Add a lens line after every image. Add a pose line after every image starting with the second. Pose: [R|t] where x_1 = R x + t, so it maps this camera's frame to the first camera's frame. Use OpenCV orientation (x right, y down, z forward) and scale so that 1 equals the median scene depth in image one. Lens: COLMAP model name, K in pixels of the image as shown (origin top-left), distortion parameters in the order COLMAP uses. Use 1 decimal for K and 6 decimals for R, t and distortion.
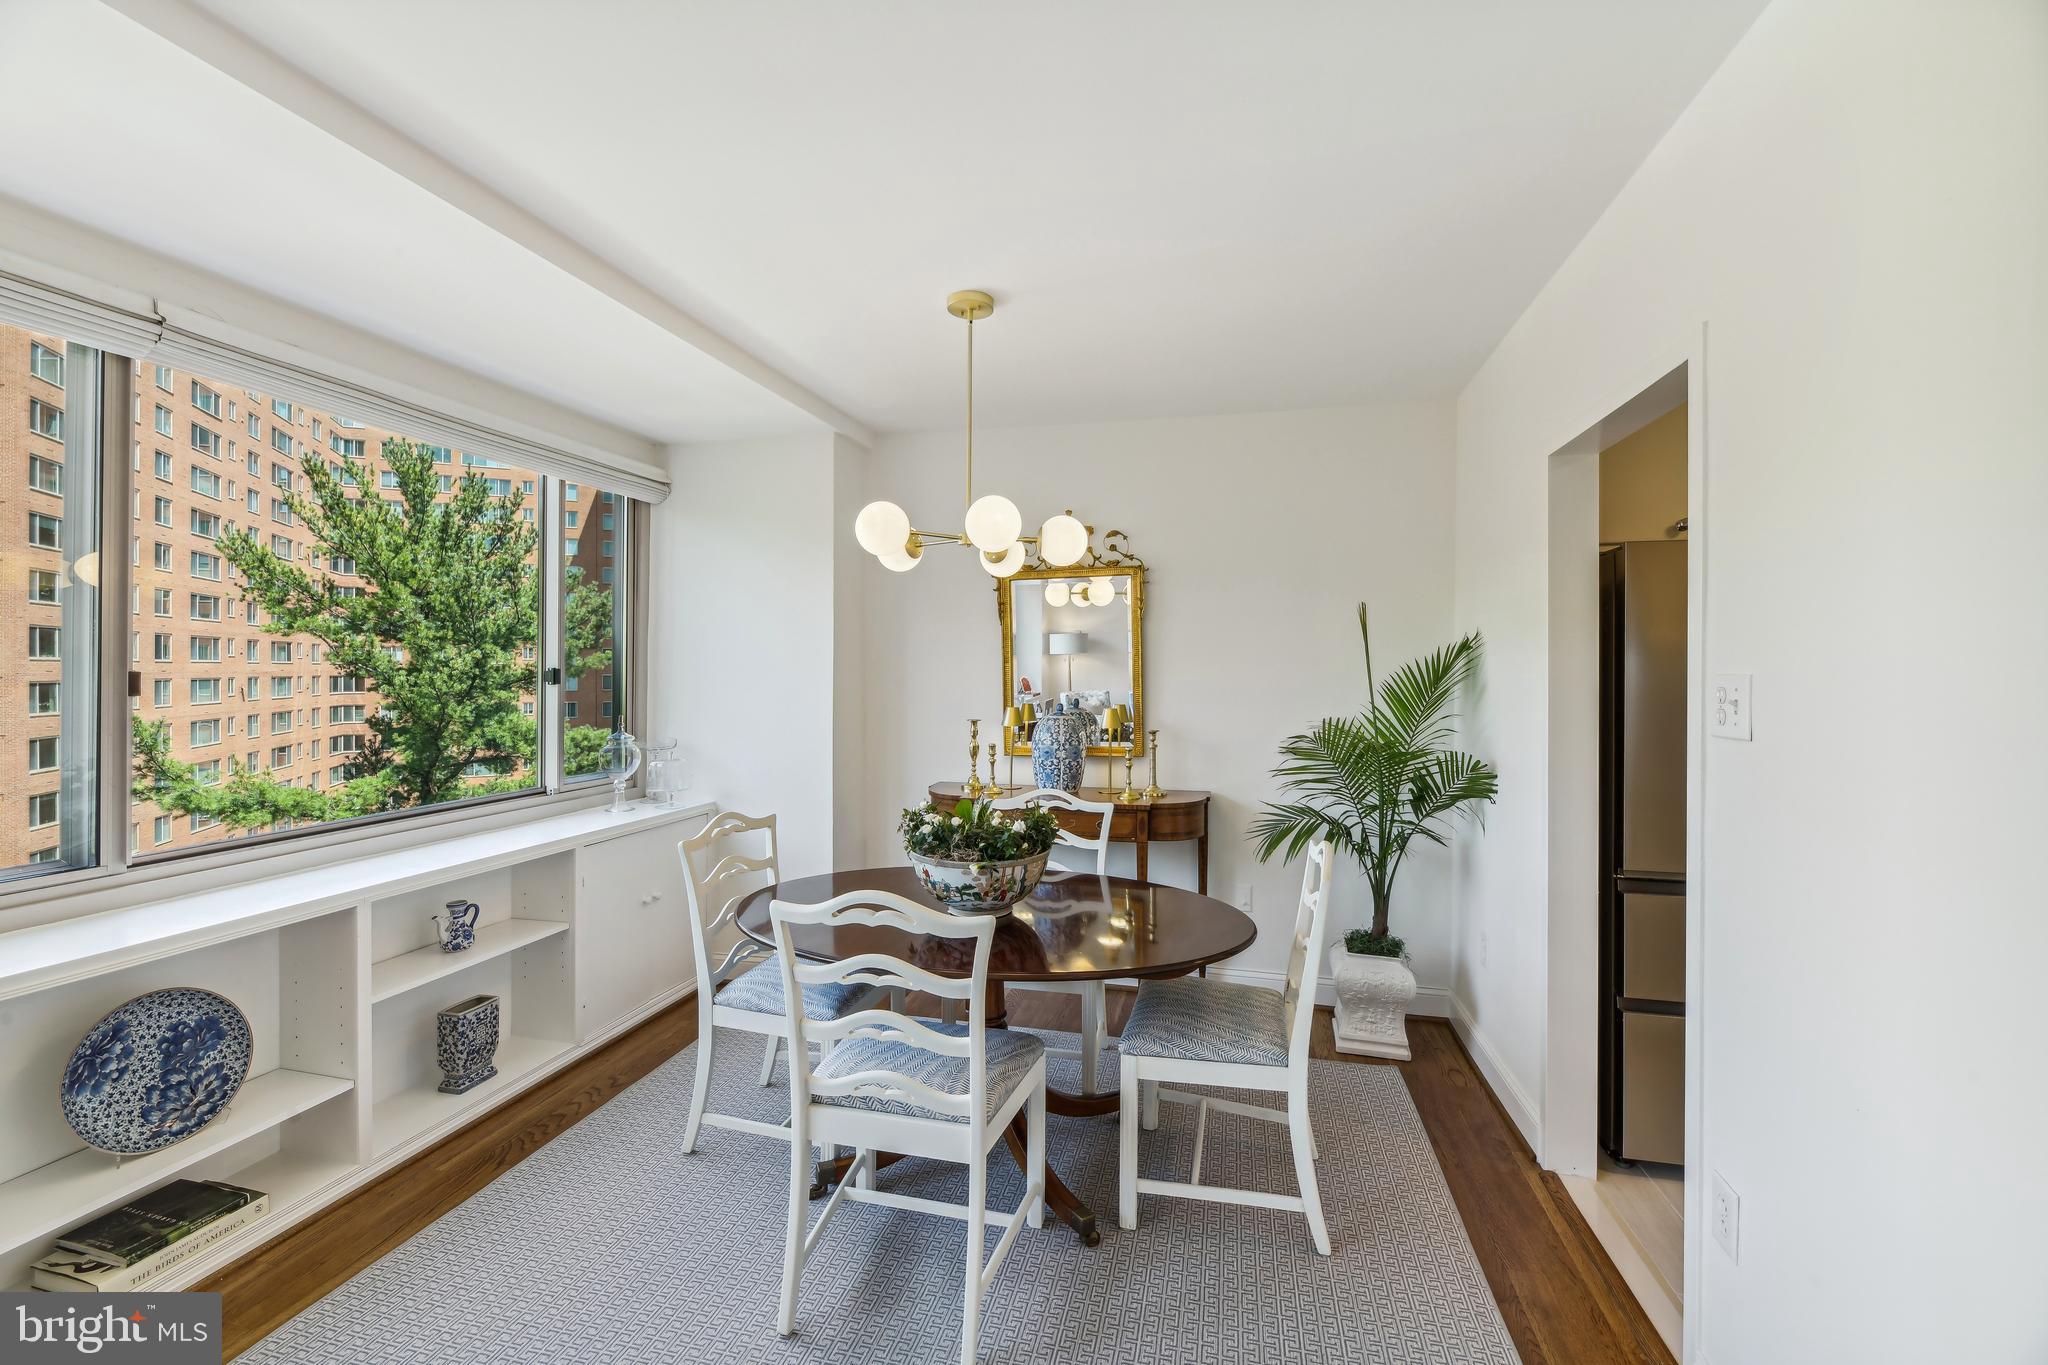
lens RADIAL K [[843.1, 0, 1029.7], [0, 843.1, 670.0], [0, 0, 1]] dist [-0.000326, -0.000258]
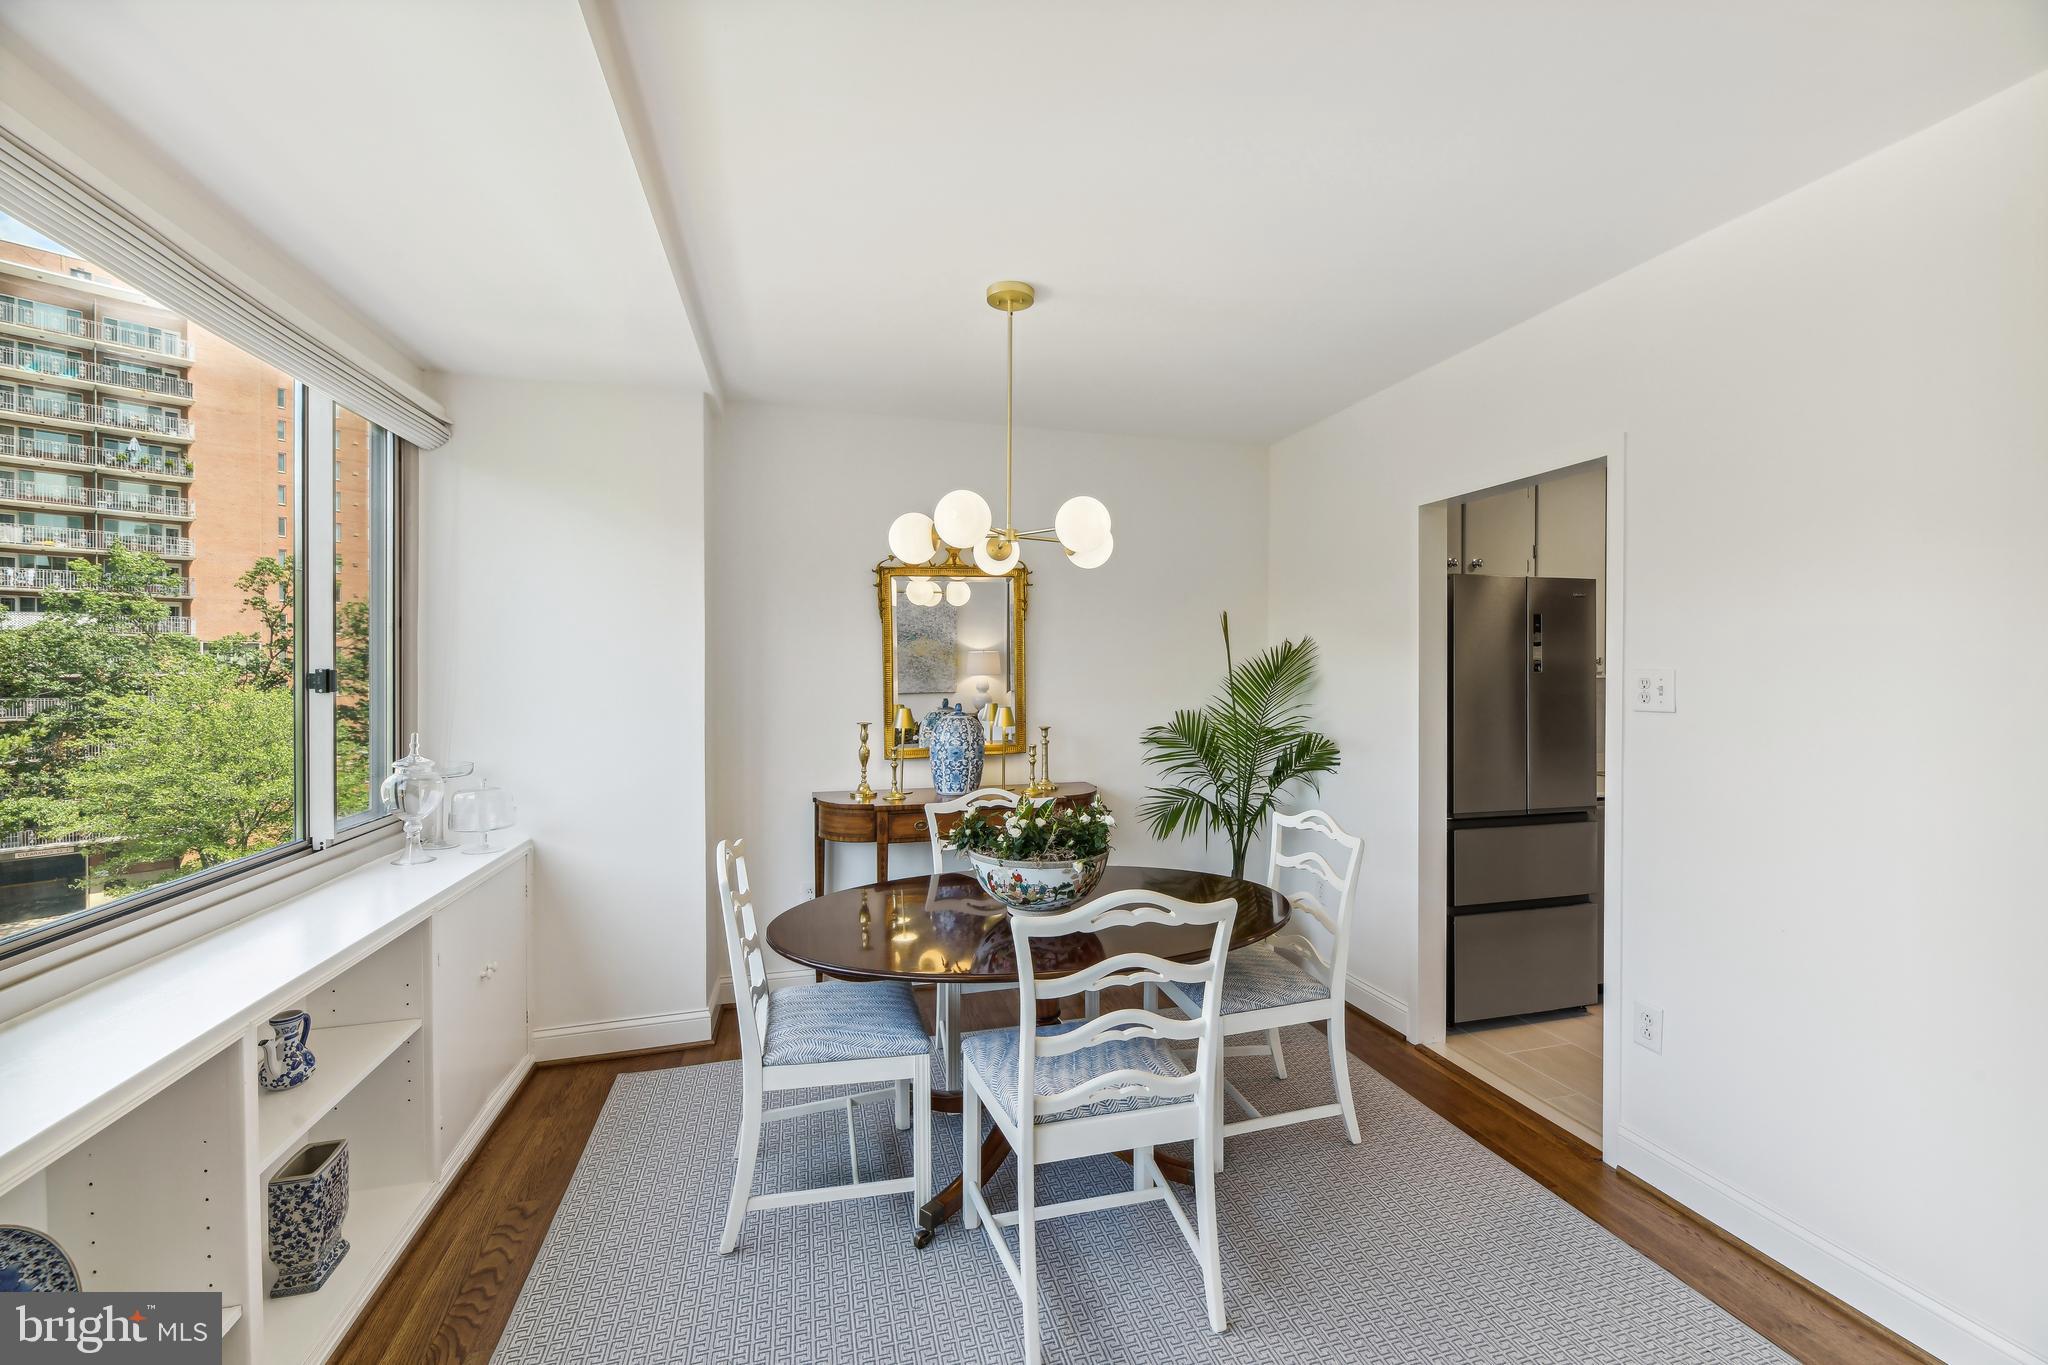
lens RADIAL K [[845.8, 0, 1031.1], [0, 845.8, 679.1], [0, 0, 1]] dist [0.003396, -0.003690]
pose [[0.873399, -0.009227, 0.486918, -0.496113], [0.004089, 0.999924, 0.011613, 0.000092], [-0.486989, -0.008152, 0.873370, 0.119891]]
